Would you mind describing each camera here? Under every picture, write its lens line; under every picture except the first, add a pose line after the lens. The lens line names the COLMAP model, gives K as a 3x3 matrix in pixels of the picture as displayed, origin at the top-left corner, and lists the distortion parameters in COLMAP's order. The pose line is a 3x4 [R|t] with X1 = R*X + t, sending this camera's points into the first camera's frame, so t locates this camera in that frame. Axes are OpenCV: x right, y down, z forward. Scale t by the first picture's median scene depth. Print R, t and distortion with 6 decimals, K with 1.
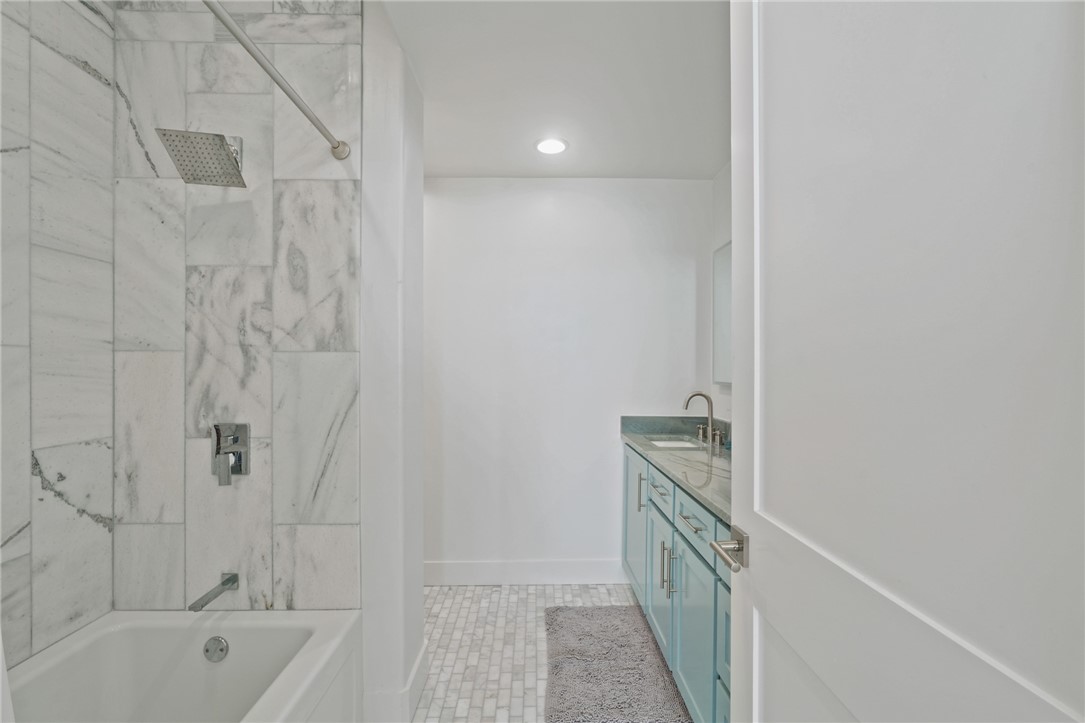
lens RADIAL K [[488.4, 0, 542.9], [0, 488.4, 368.4], [0, 0, 1]] dist [-0.015124, 0.006390]
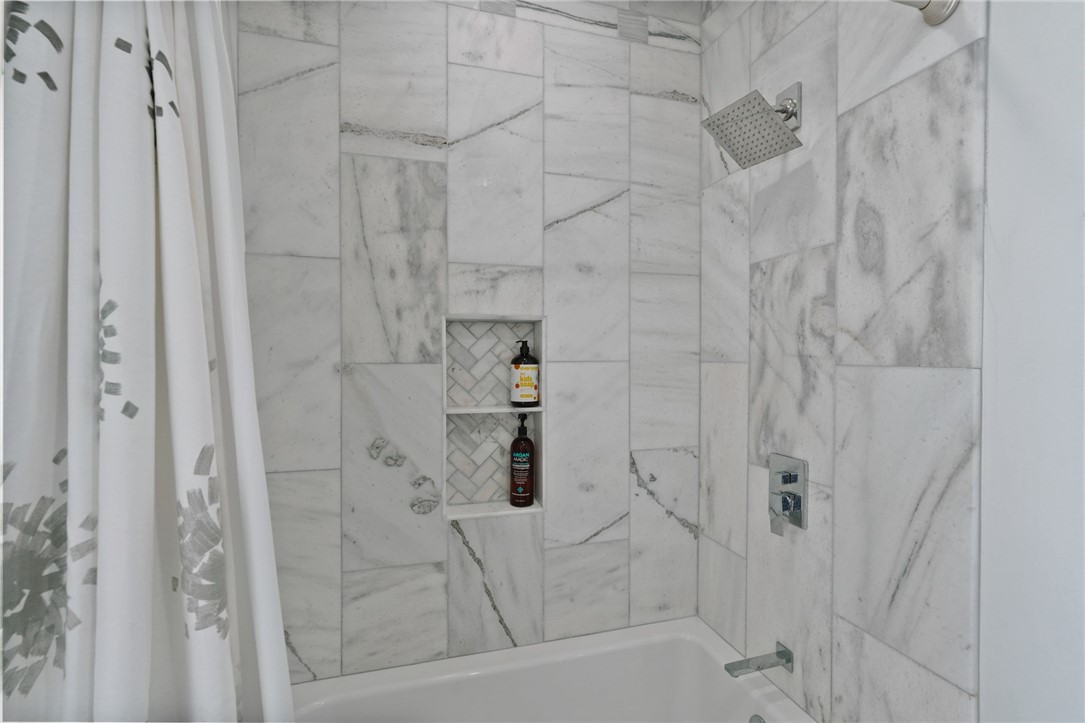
lens RADIAL K [[488.4, 0, 507.1], [0, 488.4, 363.9], [0, 0, 1]] dist [-0.015124, 0.006390]
pose [[0.255856, 0.007264, -0.966688, -0.003966], [0.002412, 0.999964, 0.008152, -0.043453], [0.966712, -0.004417, 0.255829, 0.369218]]
